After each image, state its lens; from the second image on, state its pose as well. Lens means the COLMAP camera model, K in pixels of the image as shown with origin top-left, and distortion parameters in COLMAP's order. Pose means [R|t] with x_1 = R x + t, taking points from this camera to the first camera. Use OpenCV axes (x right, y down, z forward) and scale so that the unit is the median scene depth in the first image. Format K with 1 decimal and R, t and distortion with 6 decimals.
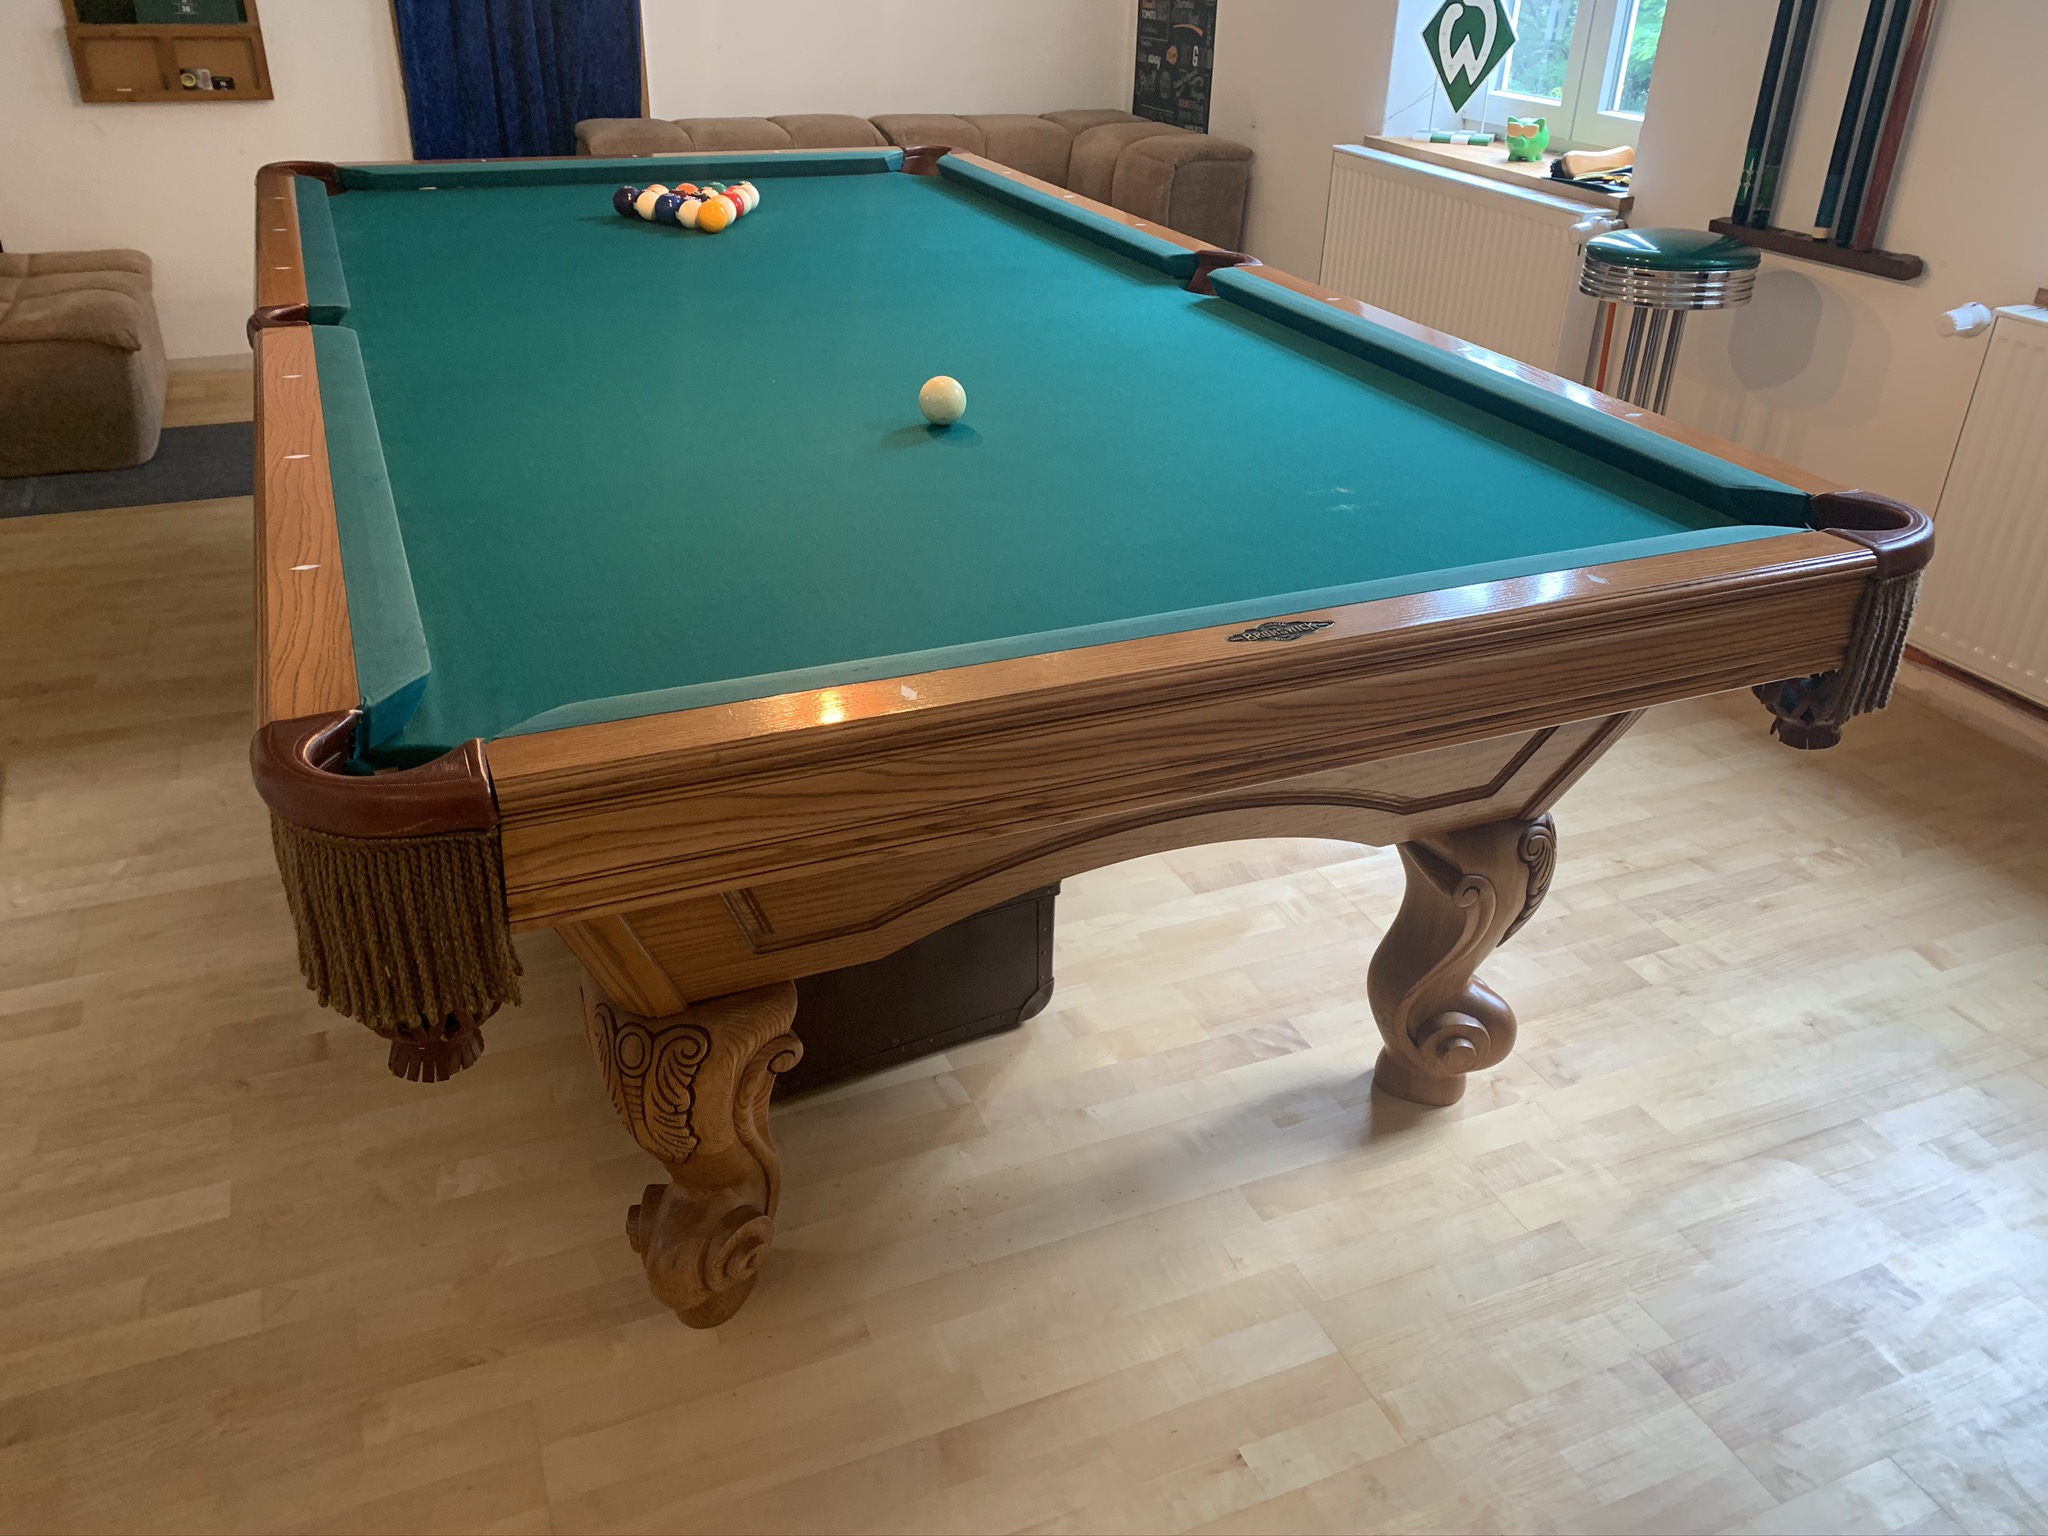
lens RADIAL K [[1567.2, 0, 1021.5], [0, 1567.2, 769.0], [0, 0, 1]] dist [0.008575, -0.001840]
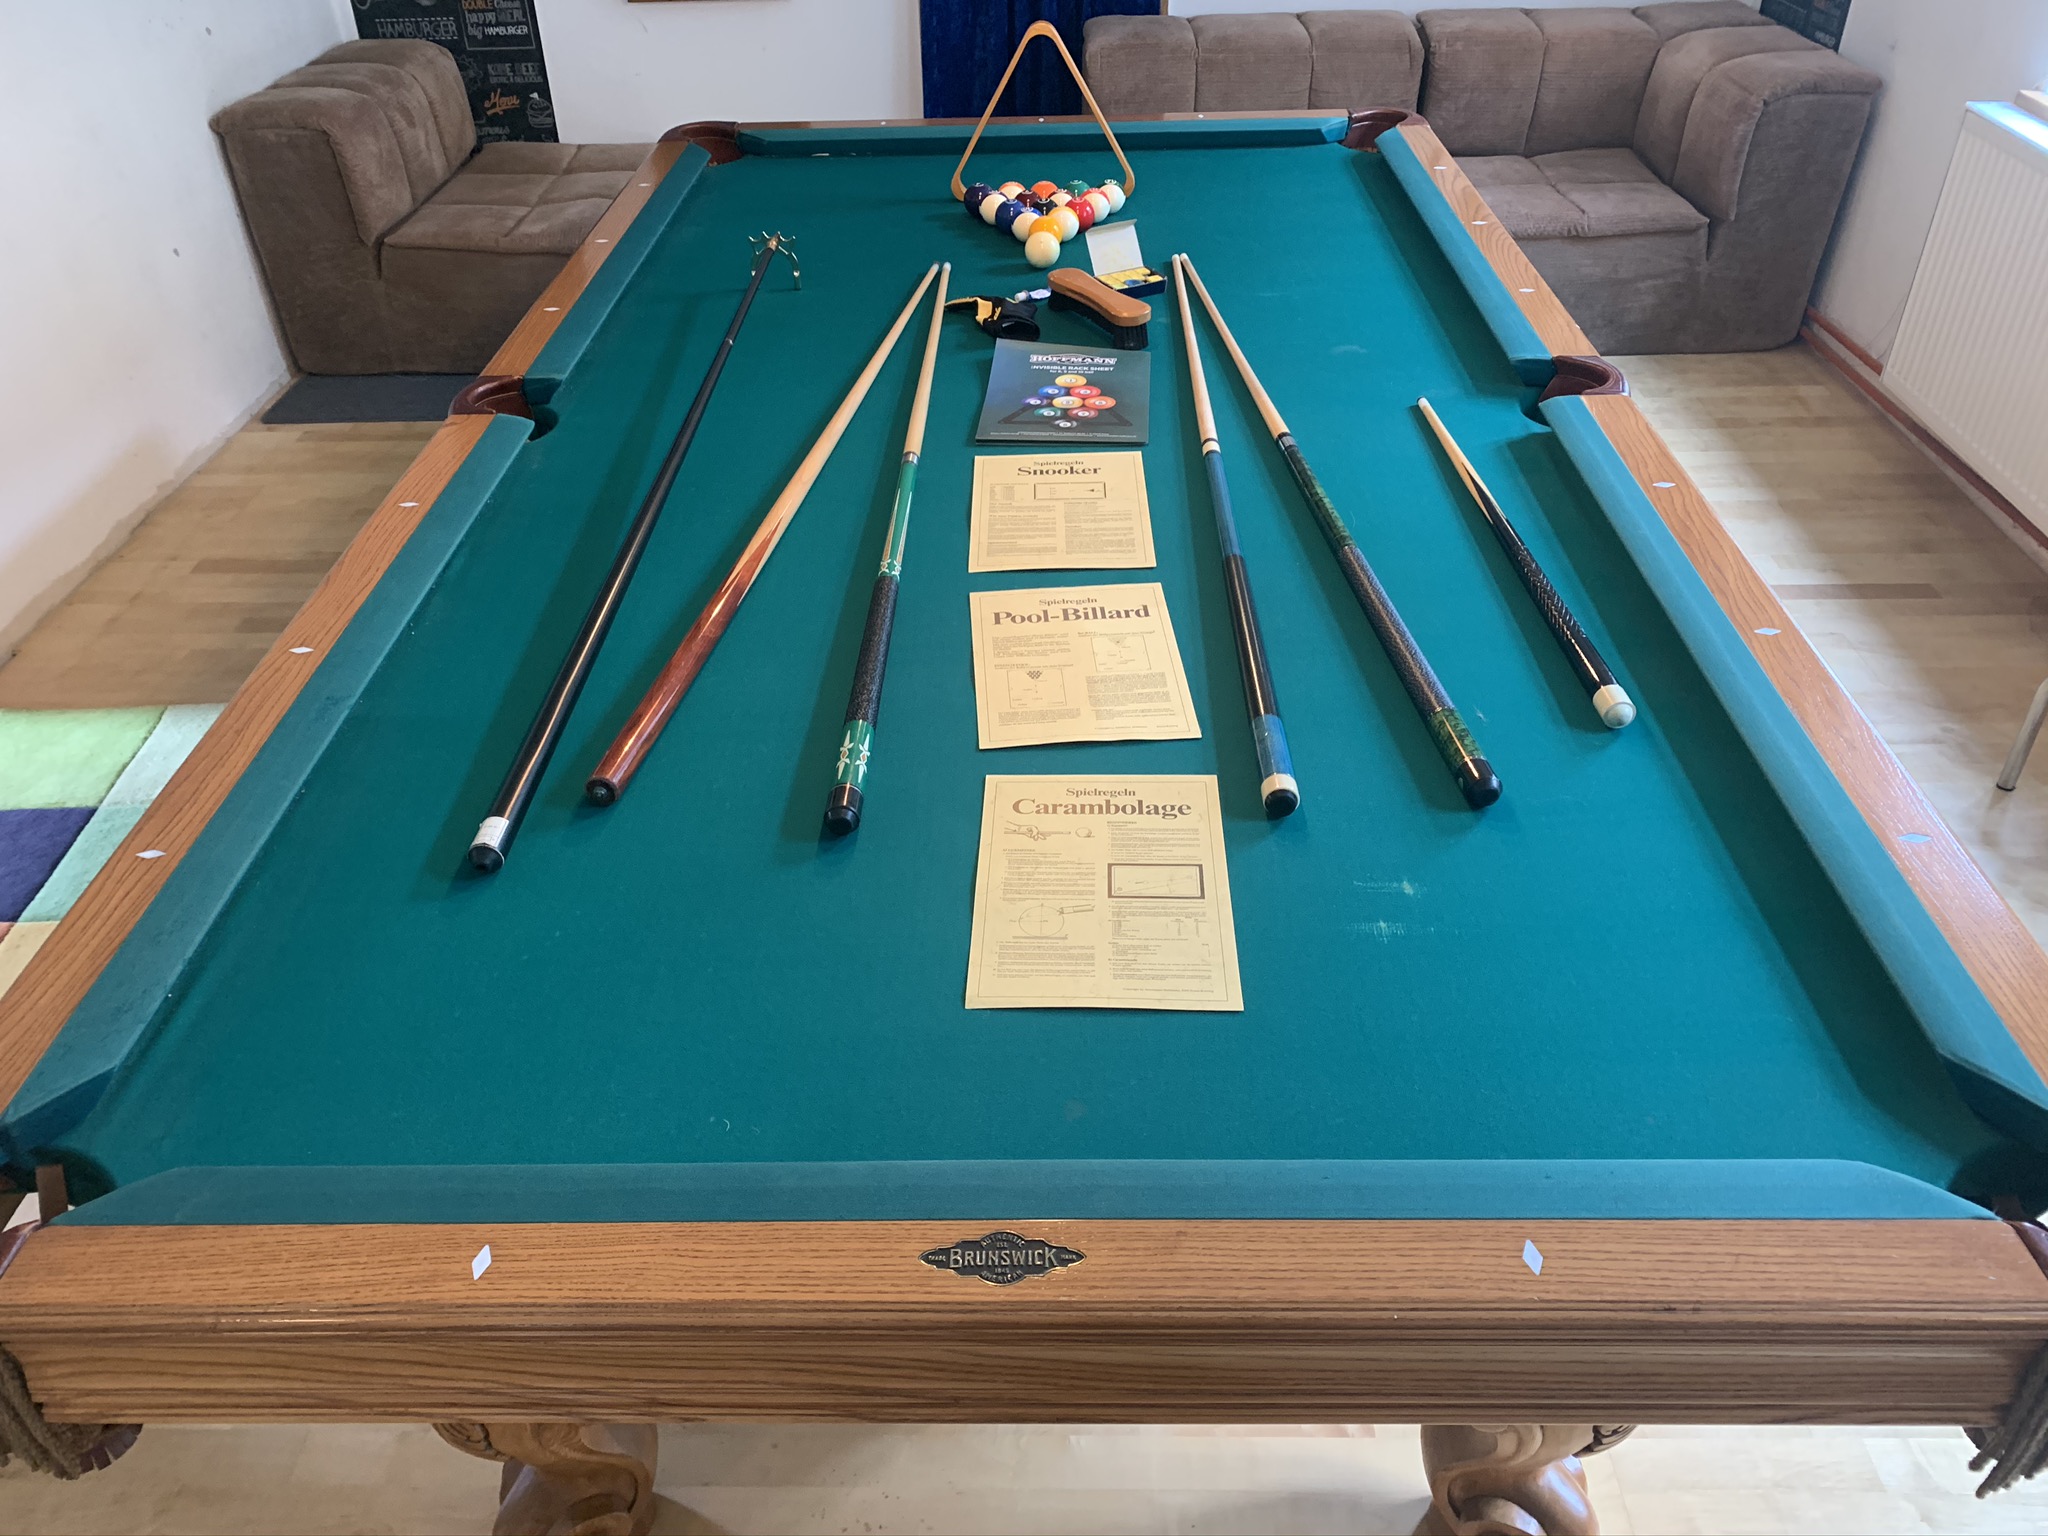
lens RADIAL K [[1573.6, 0, 1004.1], [0, 1573.6, 767.3], [0, 0, 1]] dist [-0.002084, 0.010628]
pose [[0.910674, 0.200116, -0.361424, 0.252670], [-0.154635, 0.976369, 0.150972, -0.278743], [0.383094, -0.081597, 0.920098, 0.205827]]
